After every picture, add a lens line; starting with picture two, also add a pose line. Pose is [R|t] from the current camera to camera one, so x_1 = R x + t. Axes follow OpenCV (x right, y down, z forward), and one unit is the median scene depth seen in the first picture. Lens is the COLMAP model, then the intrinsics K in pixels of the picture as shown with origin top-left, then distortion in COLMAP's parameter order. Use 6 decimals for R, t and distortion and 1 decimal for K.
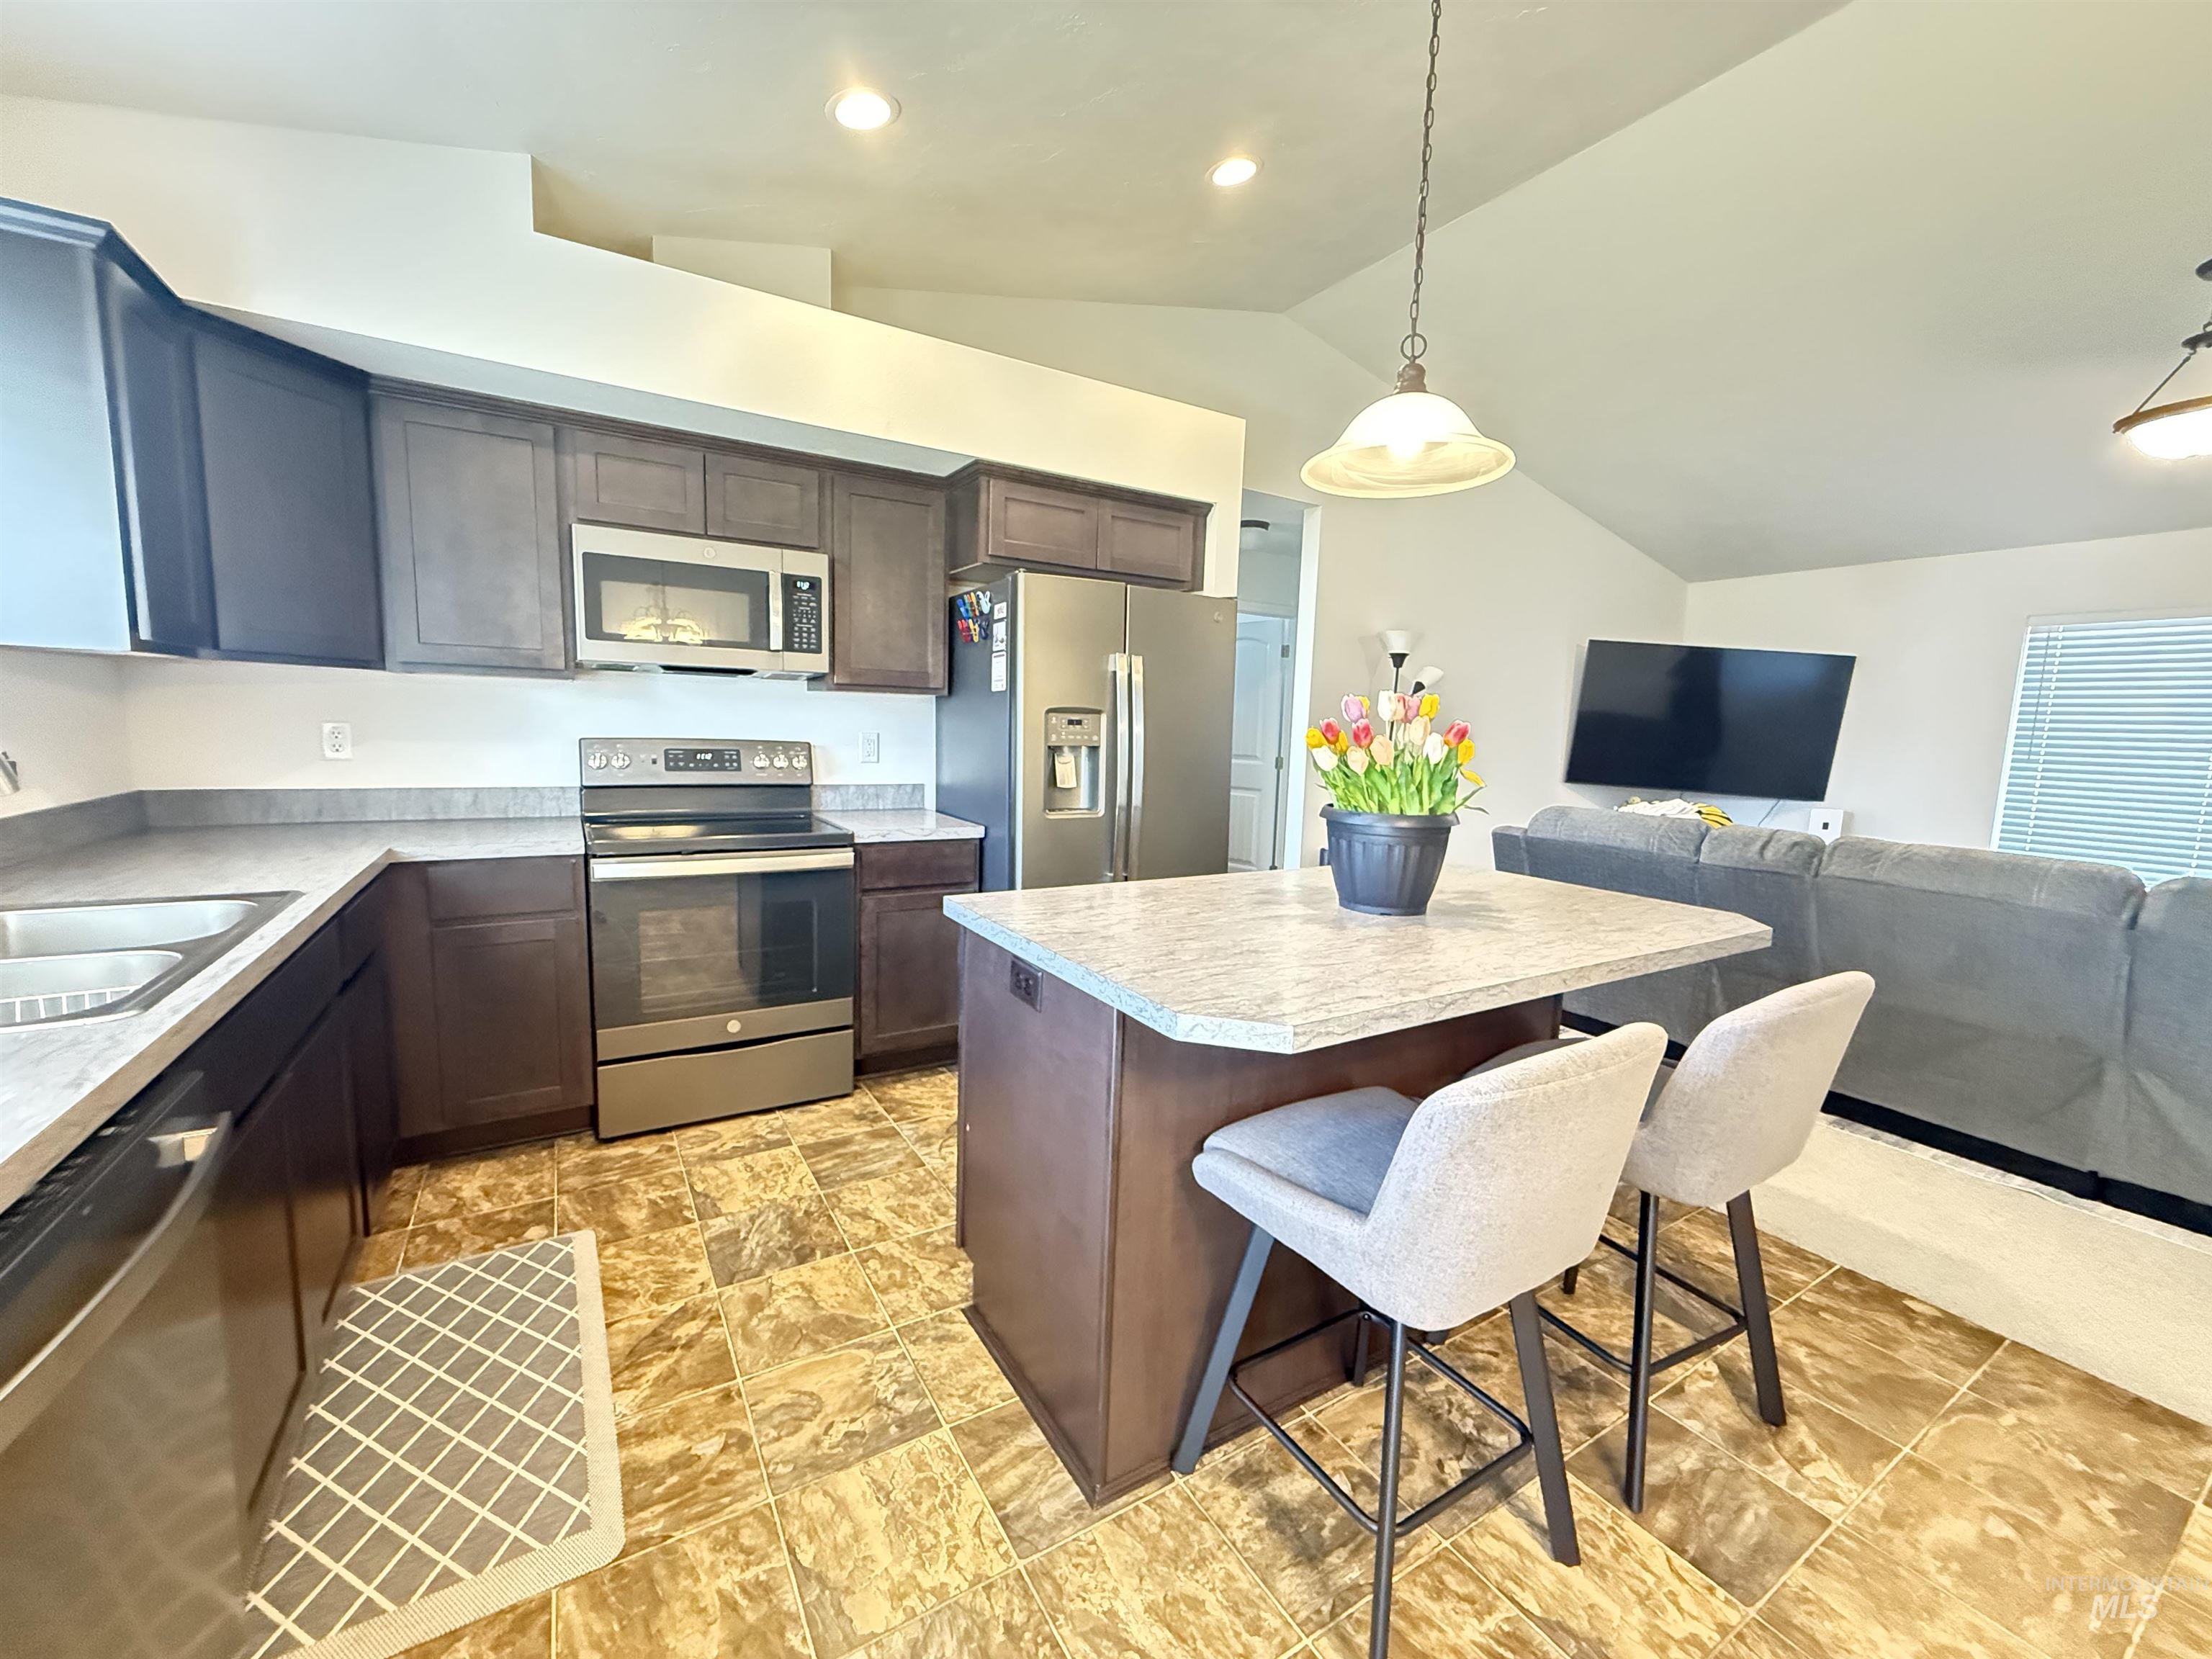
lens RADIAL K [[880.7, 0, 1101.3], [0, 880.7, 829.4], [0, 0, 1]] dist [0.000593, -0.000206]
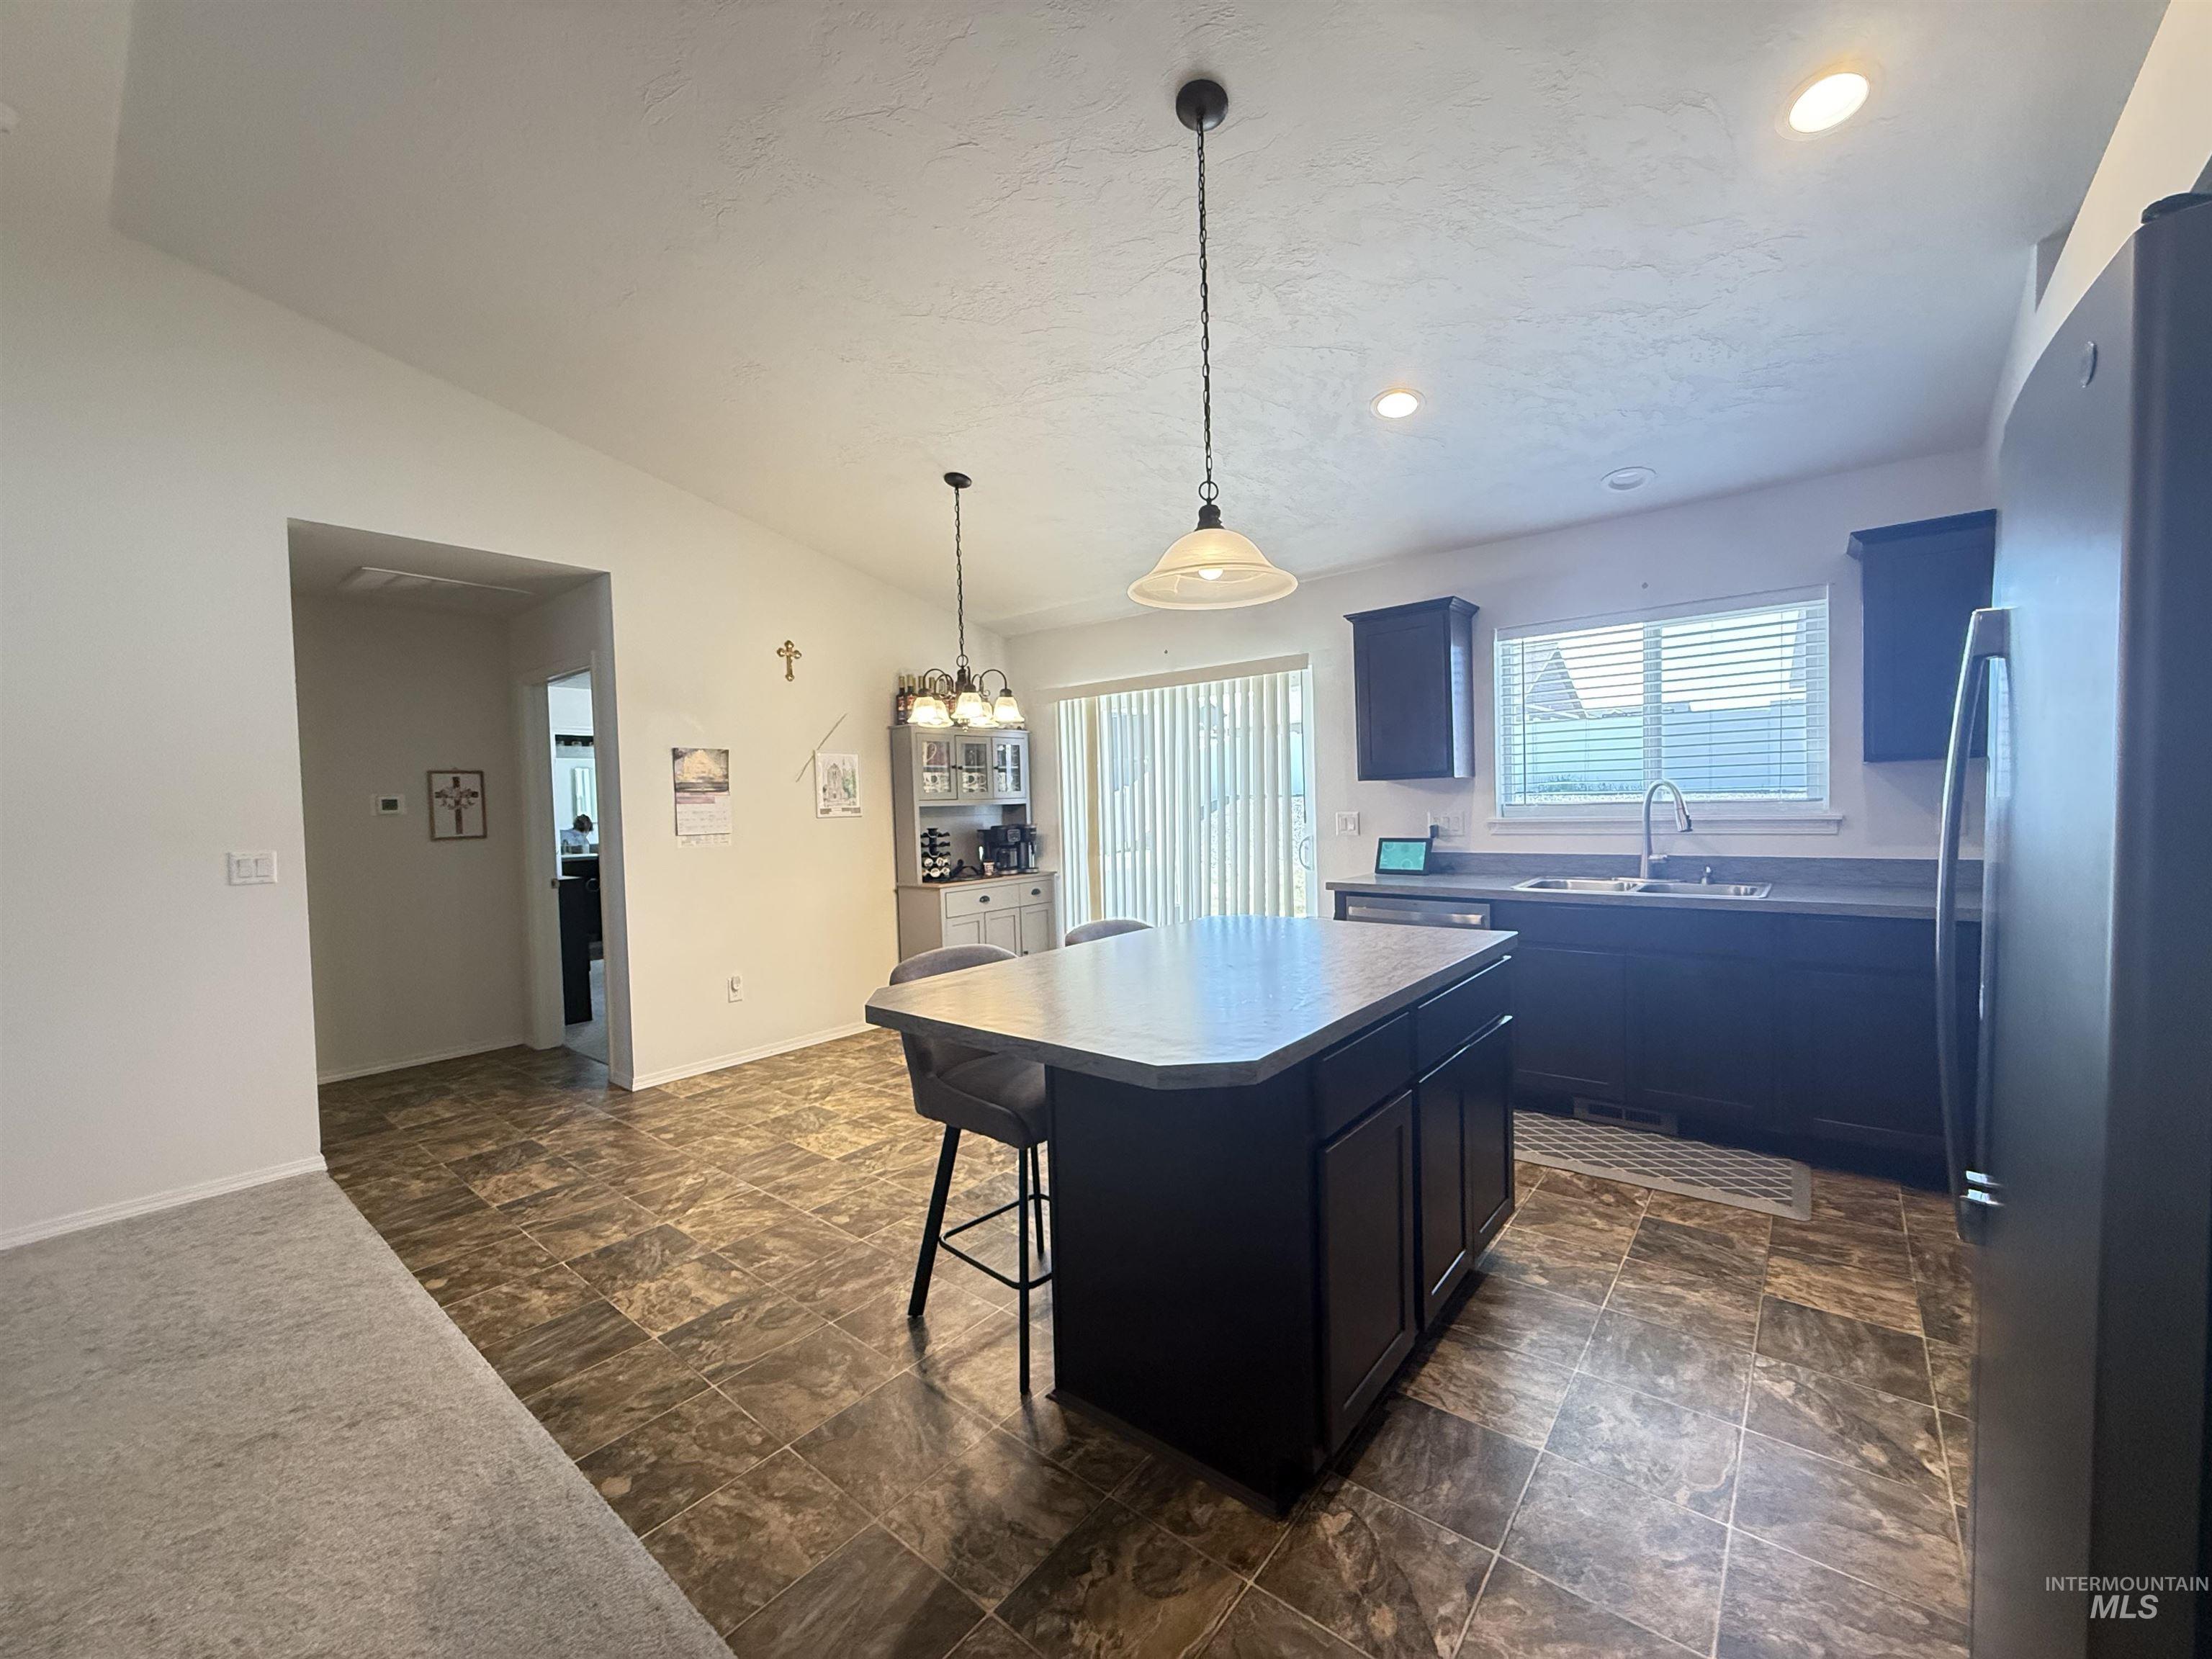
lens RADIAL K [[880.7, 0, 1101.3], [0, 880.7, 829.4], [0, 0, 1]] dist [0.000593, -0.000206]
pose [[-0.945401, 0.005562, -0.325863, 0.748104], [-0.041019, 0.989873, 0.135902, -0.205063], [0.323319, 0.141848, -0.935598, 1.805018]]
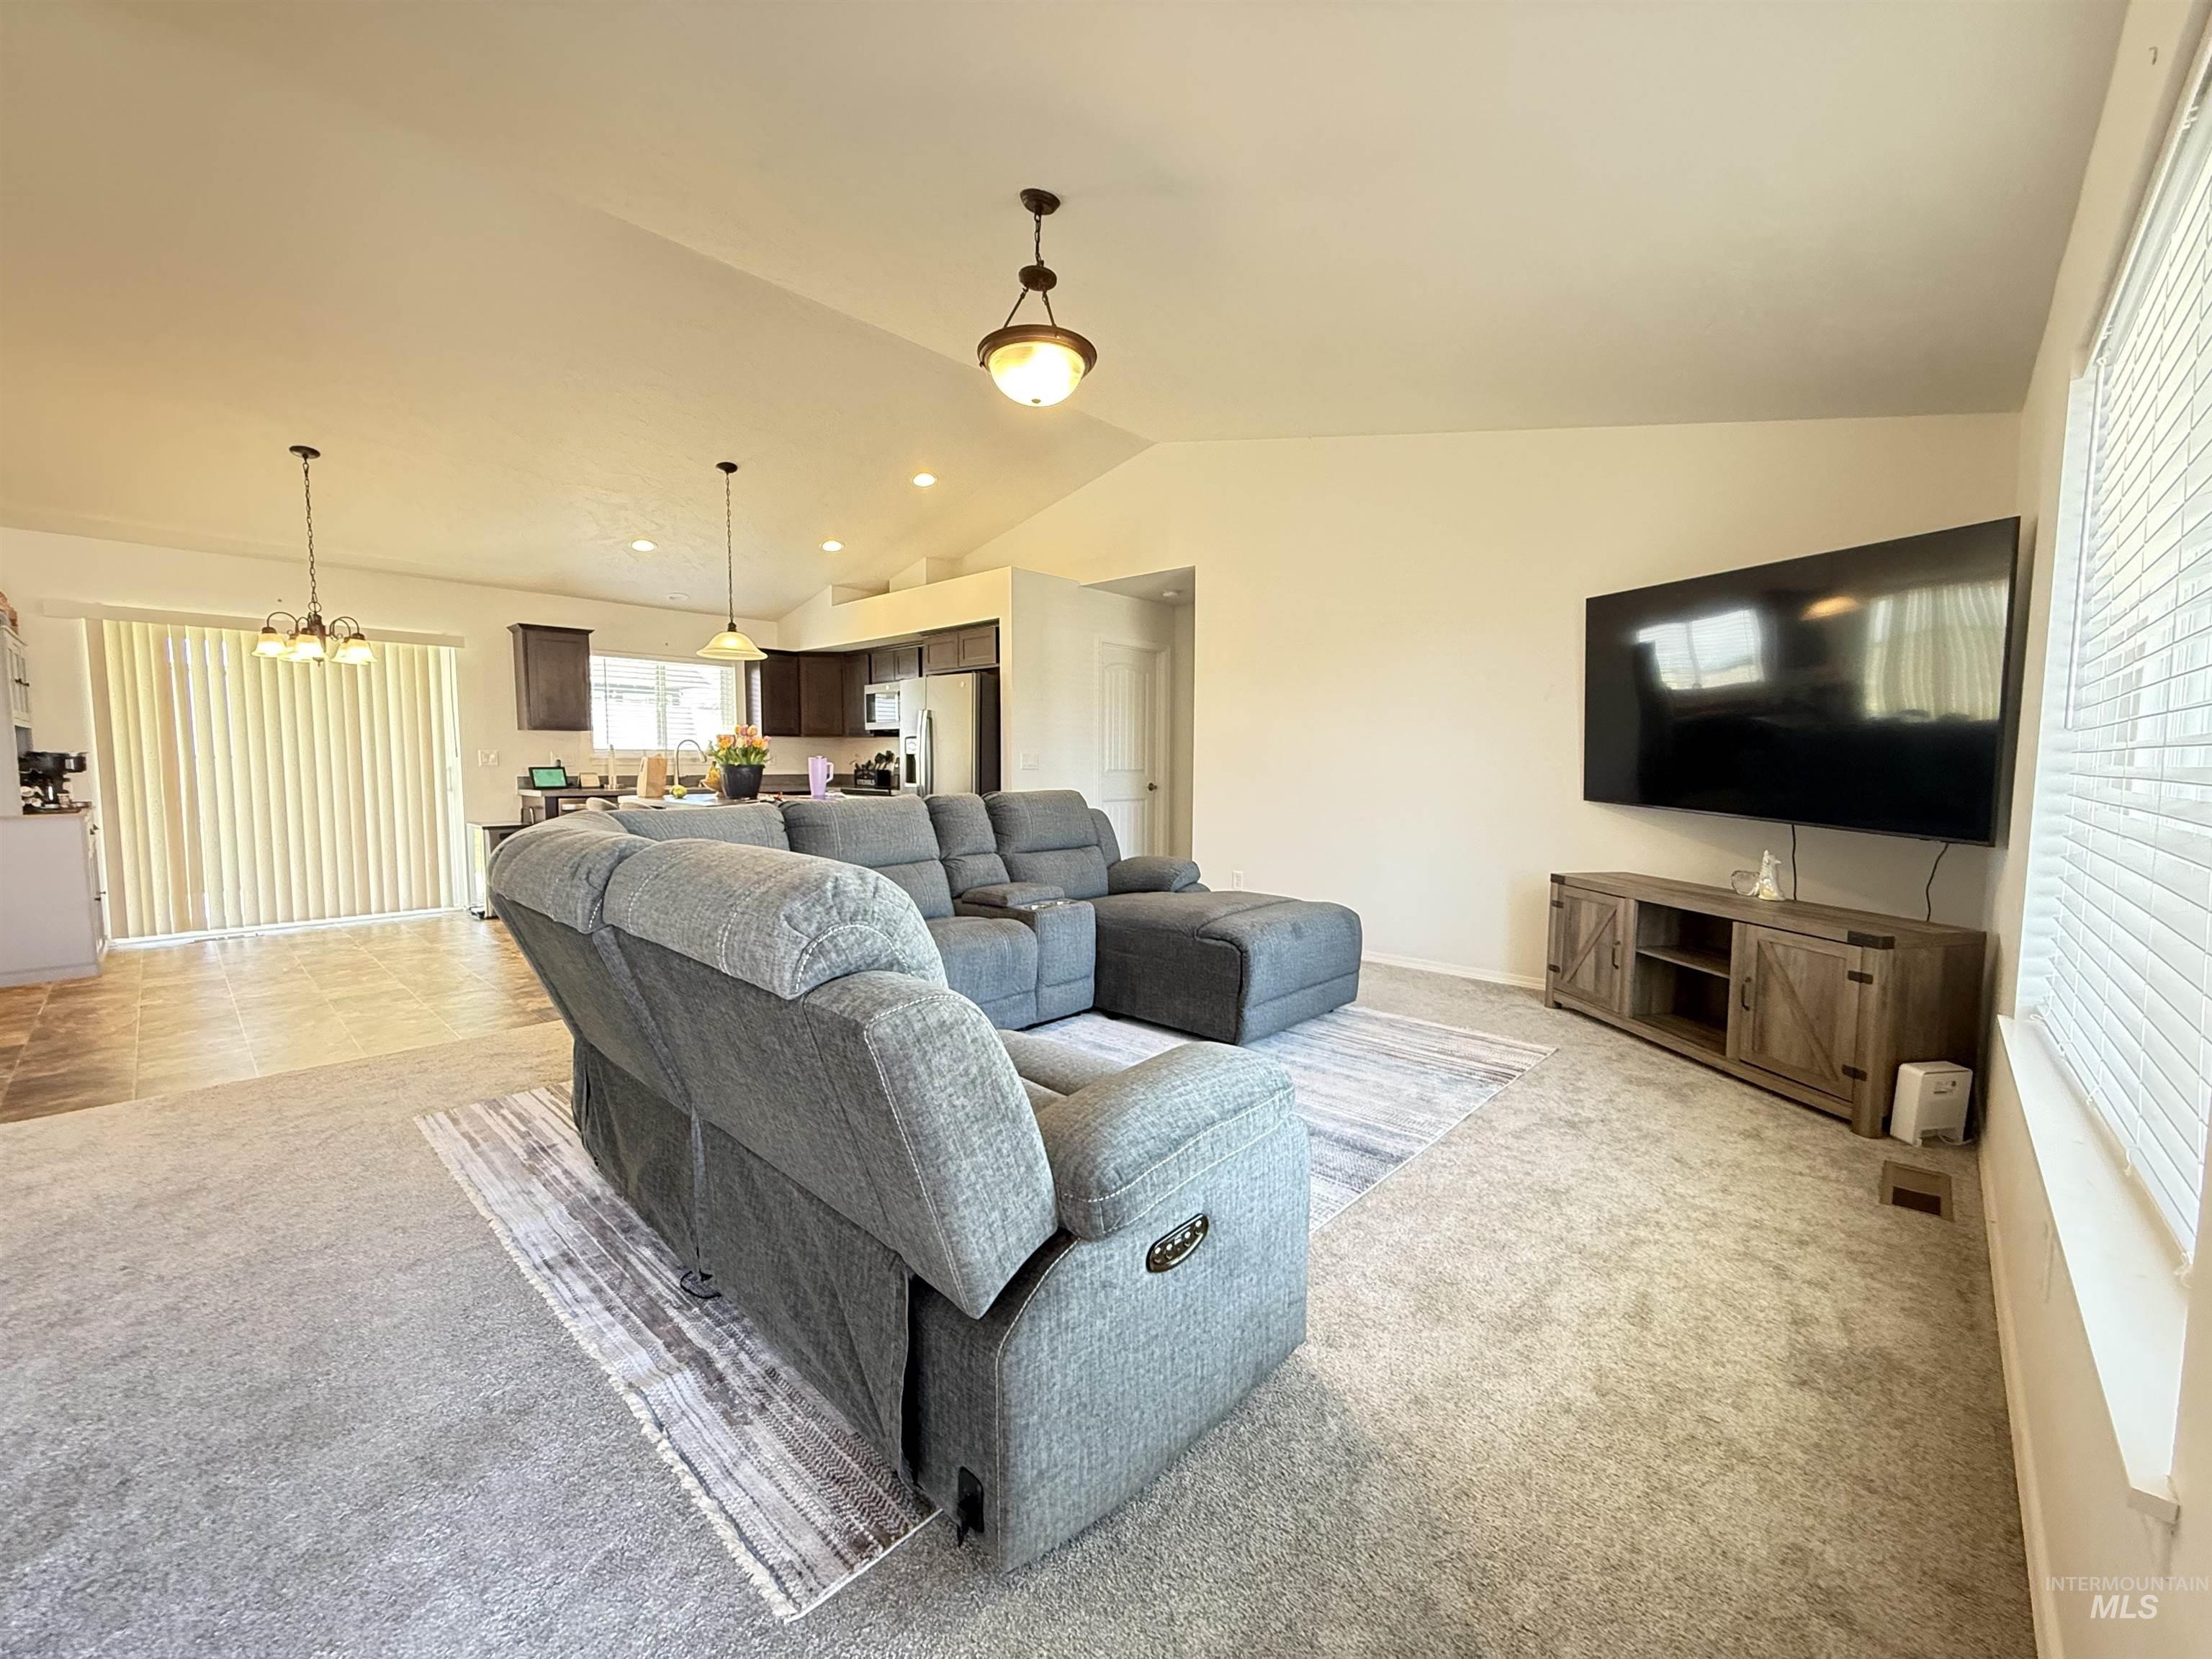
lens RADIAL K [[880.7, 0, 1101.3], [0, 880.7, 829.4], [0, 0, 1]] dist [0.000593, -0.000206]
pose [[0.268851, 0.044565, -0.962150, 3.173025], [-0.114145, 0.993364, 0.014116, 0.011873], [0.956394, 0.106029, 0.272154, 1.246298]]
